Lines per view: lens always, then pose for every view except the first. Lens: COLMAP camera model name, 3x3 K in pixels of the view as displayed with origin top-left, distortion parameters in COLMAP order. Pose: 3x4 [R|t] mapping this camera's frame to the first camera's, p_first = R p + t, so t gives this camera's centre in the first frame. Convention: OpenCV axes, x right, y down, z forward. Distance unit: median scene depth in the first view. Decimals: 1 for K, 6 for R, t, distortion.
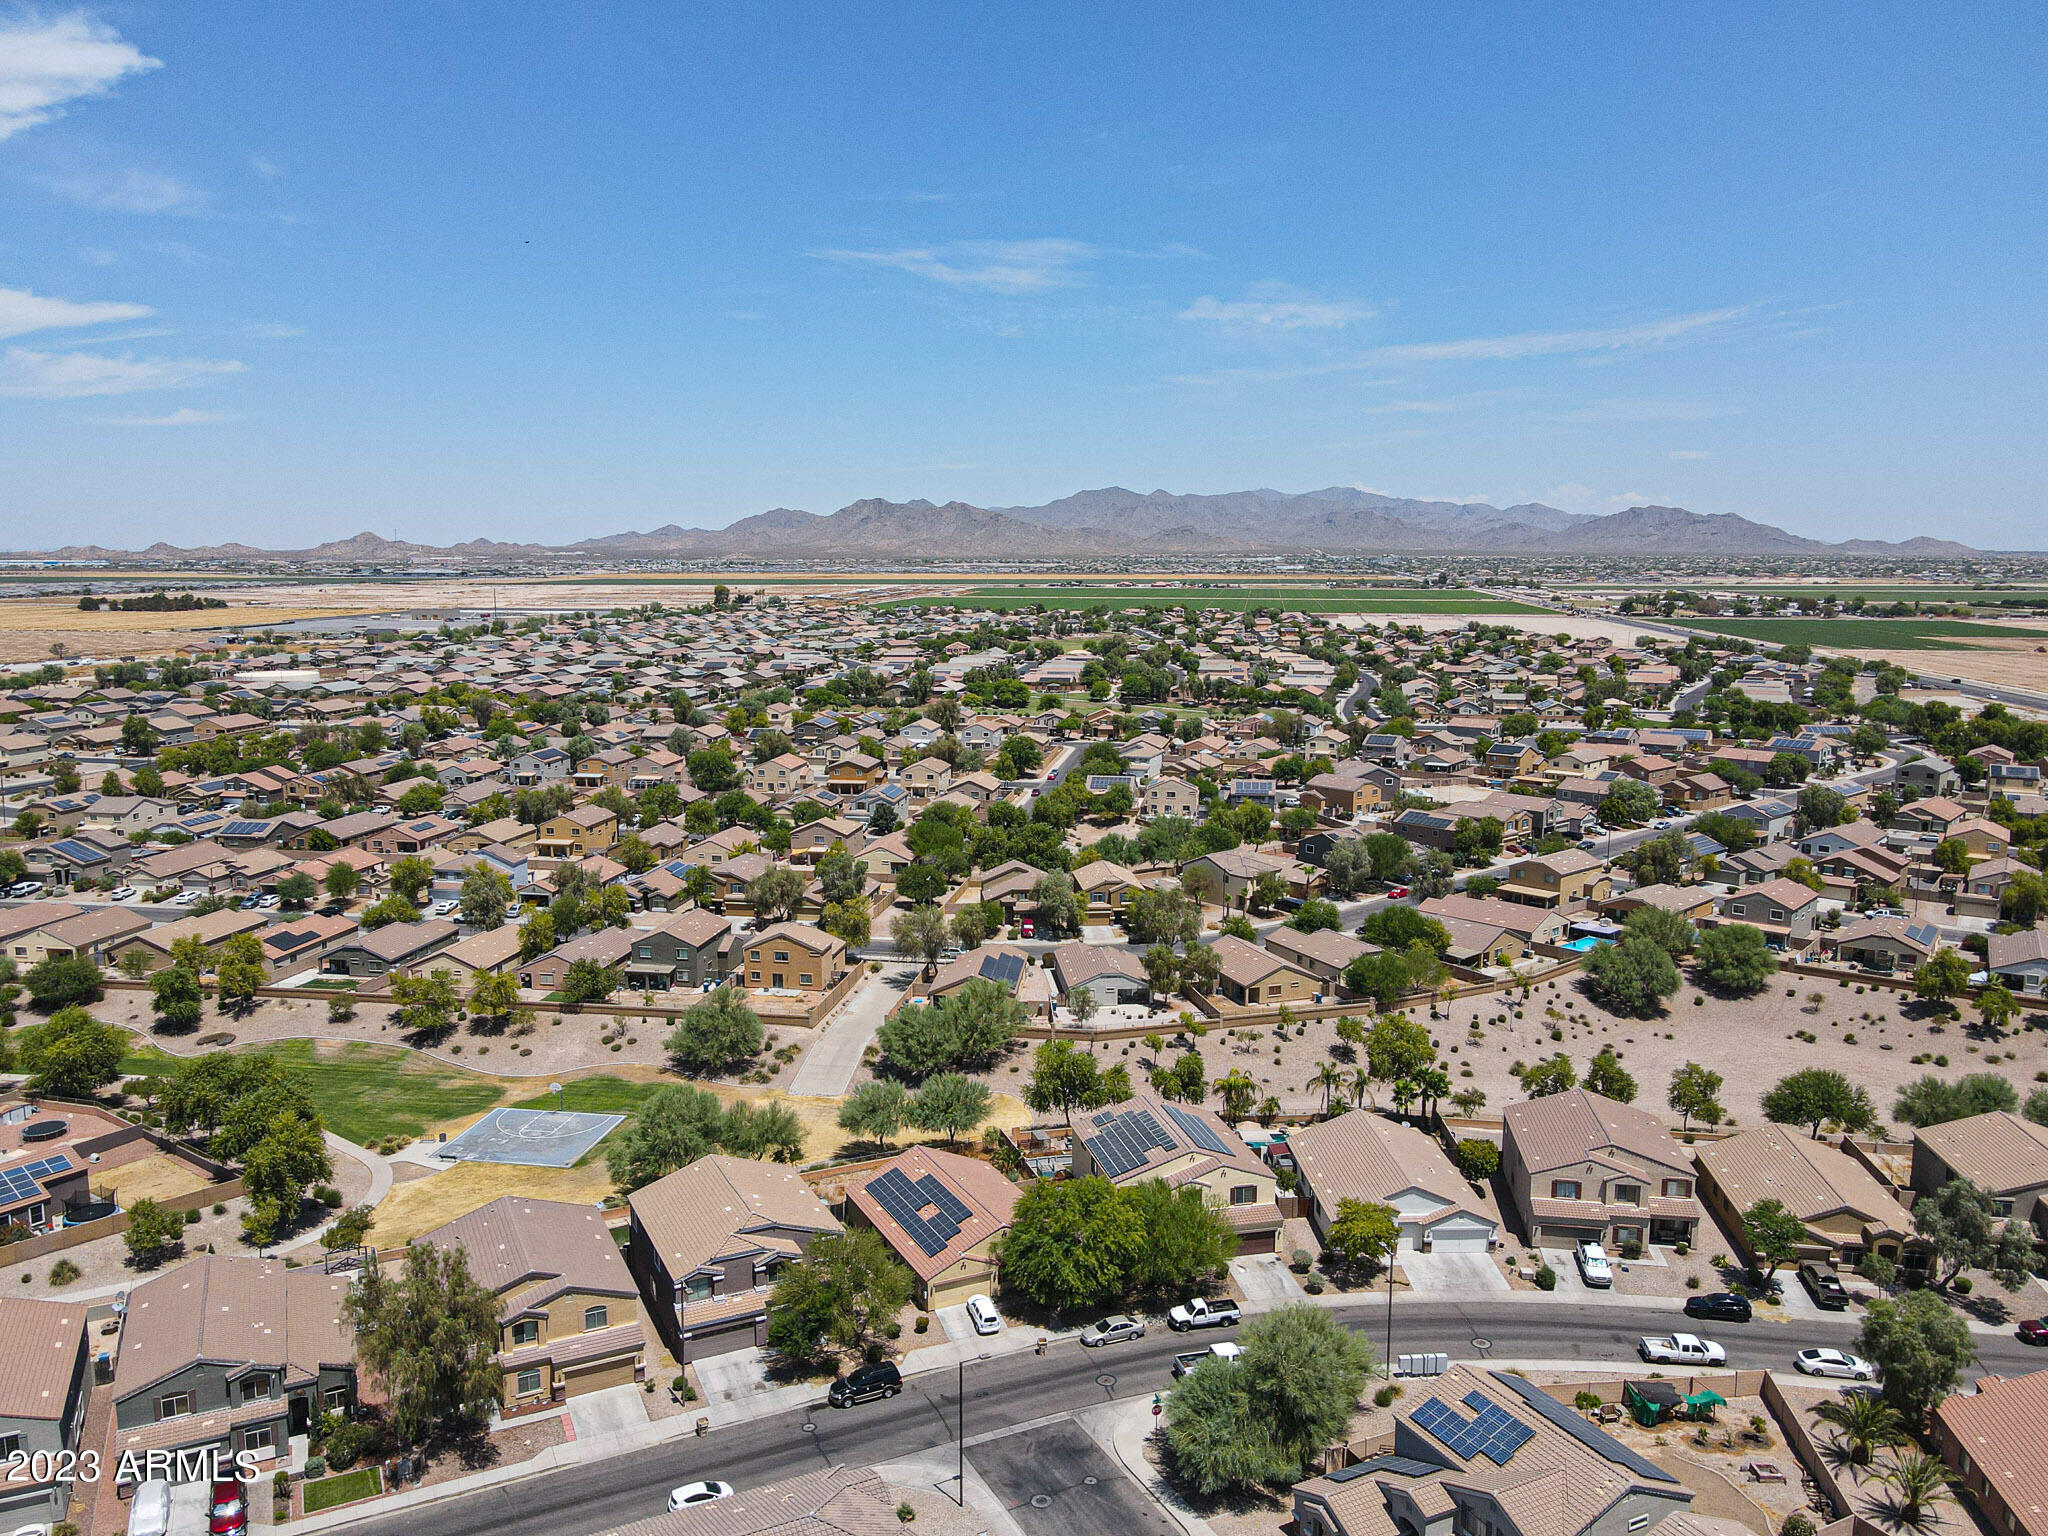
lens RADIAL K [[1614.0, 0, 1025.5], [0, 1614.0, 732.7], [0, 0, 1]] dist [-0.045692, 0.161459]
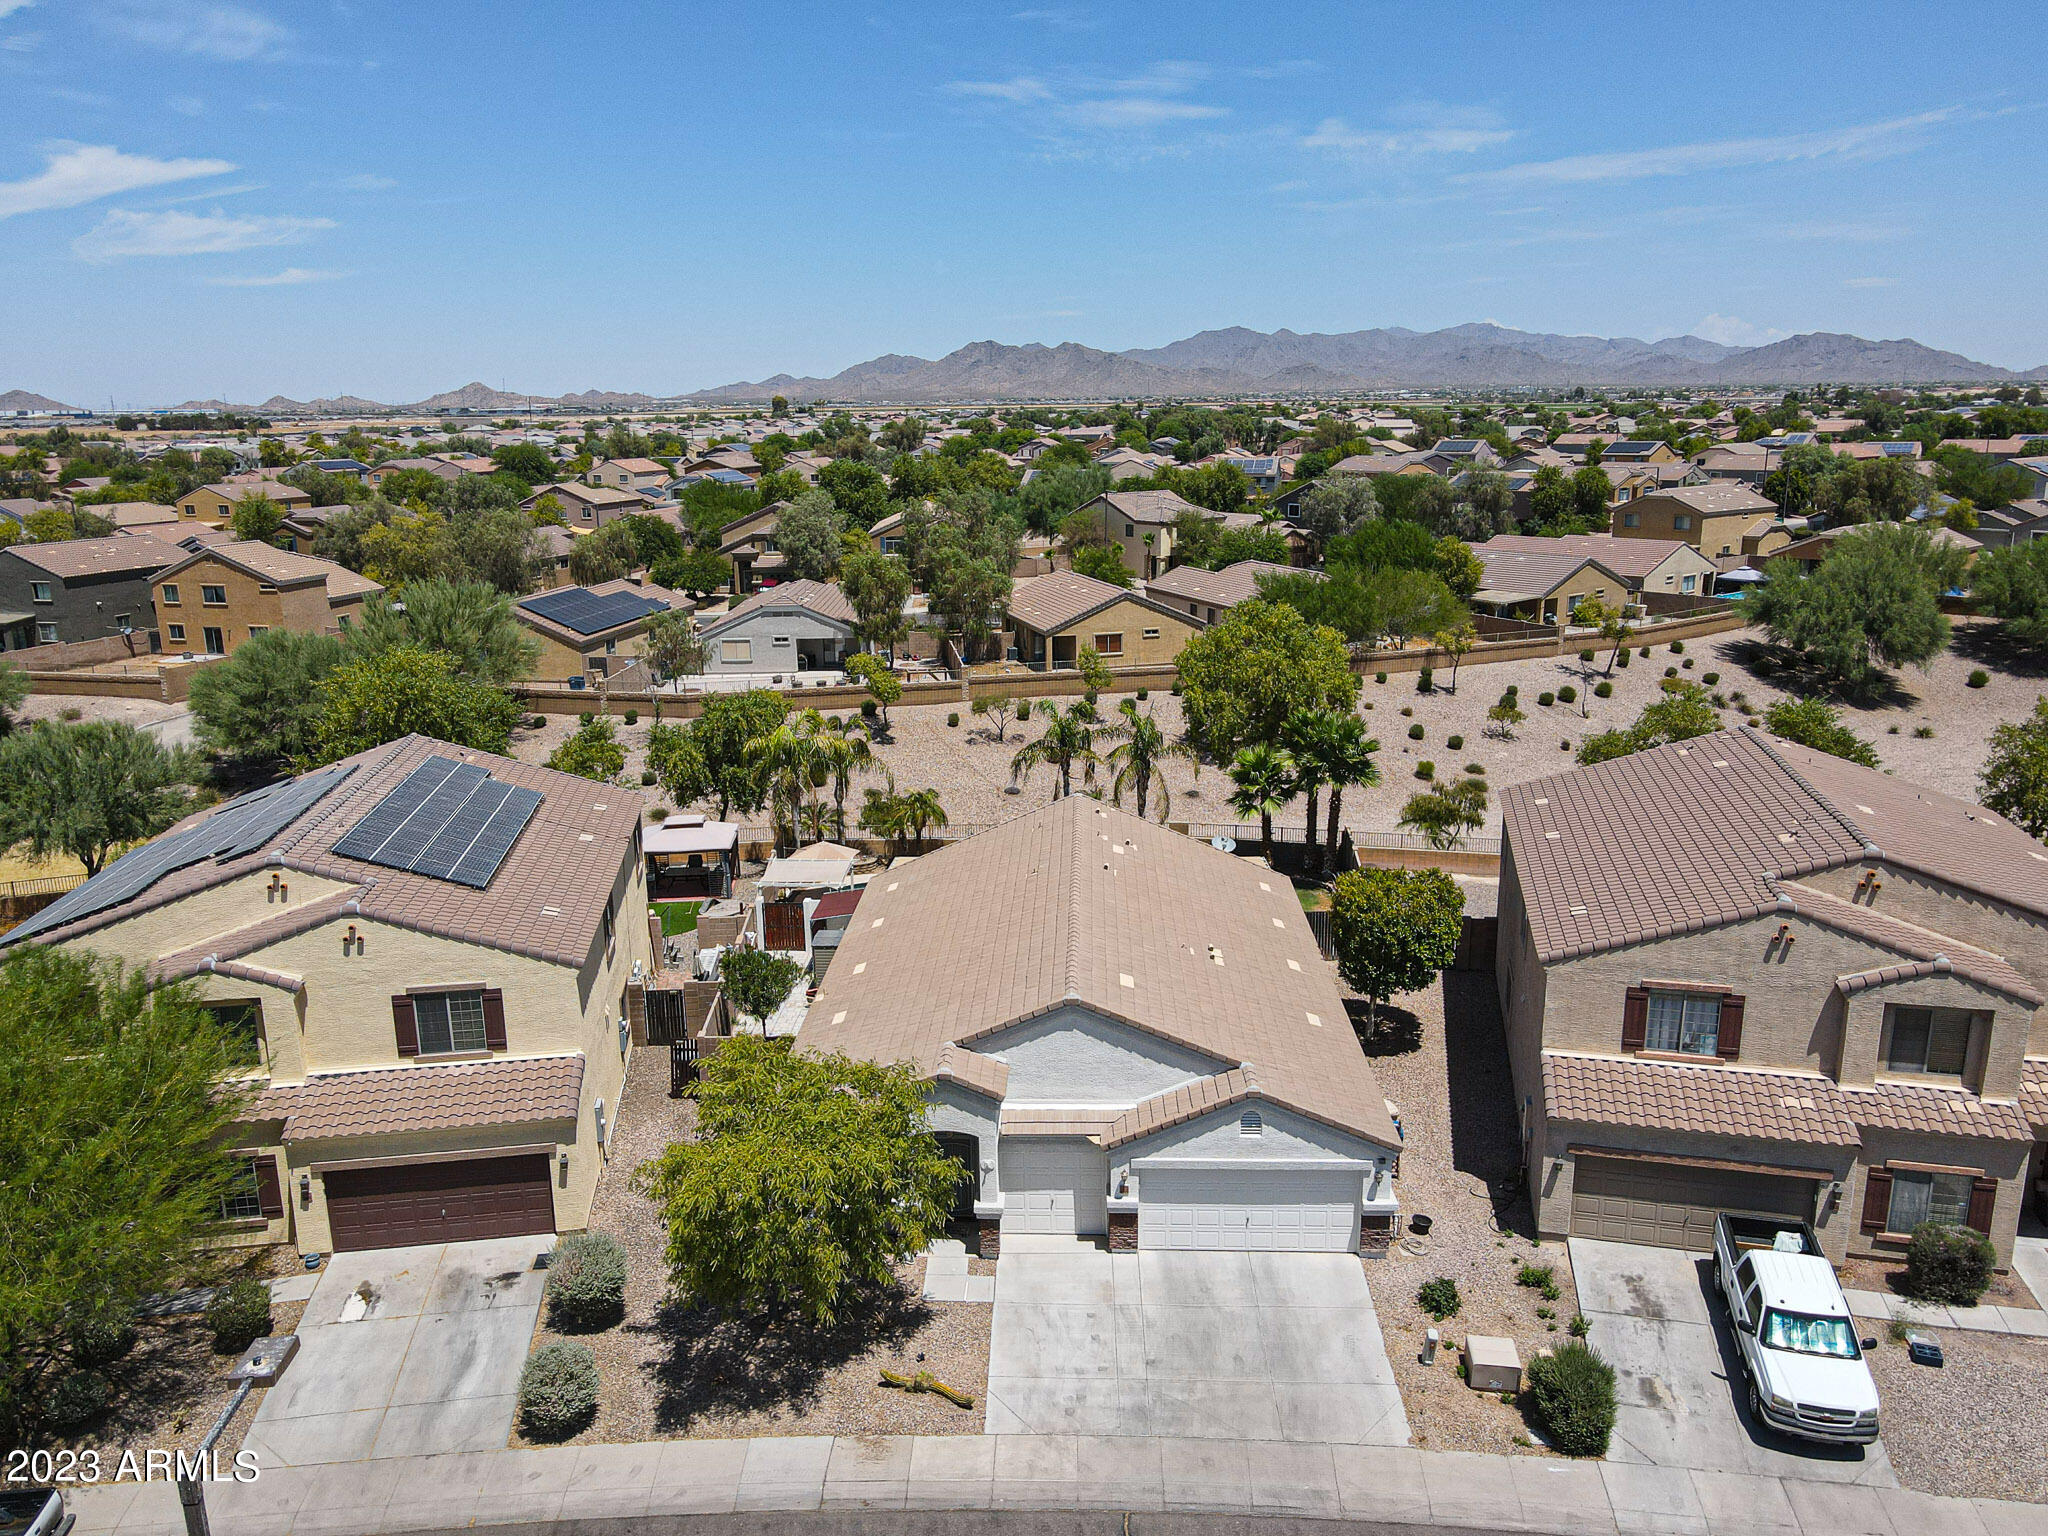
lens RADIAL K [[1584.4, 0, 1024.0], [0, 1584.4, 768.0], [0, 0, 1]] dist [0.001668, 0.012739]
pose [[0.996556, 0.003335, -0.082853, 0.236634], [0.005604, 0.994198, 0.107420, 0.202471], [0.082731, -0.107515, 0.990755, 0.699272]]
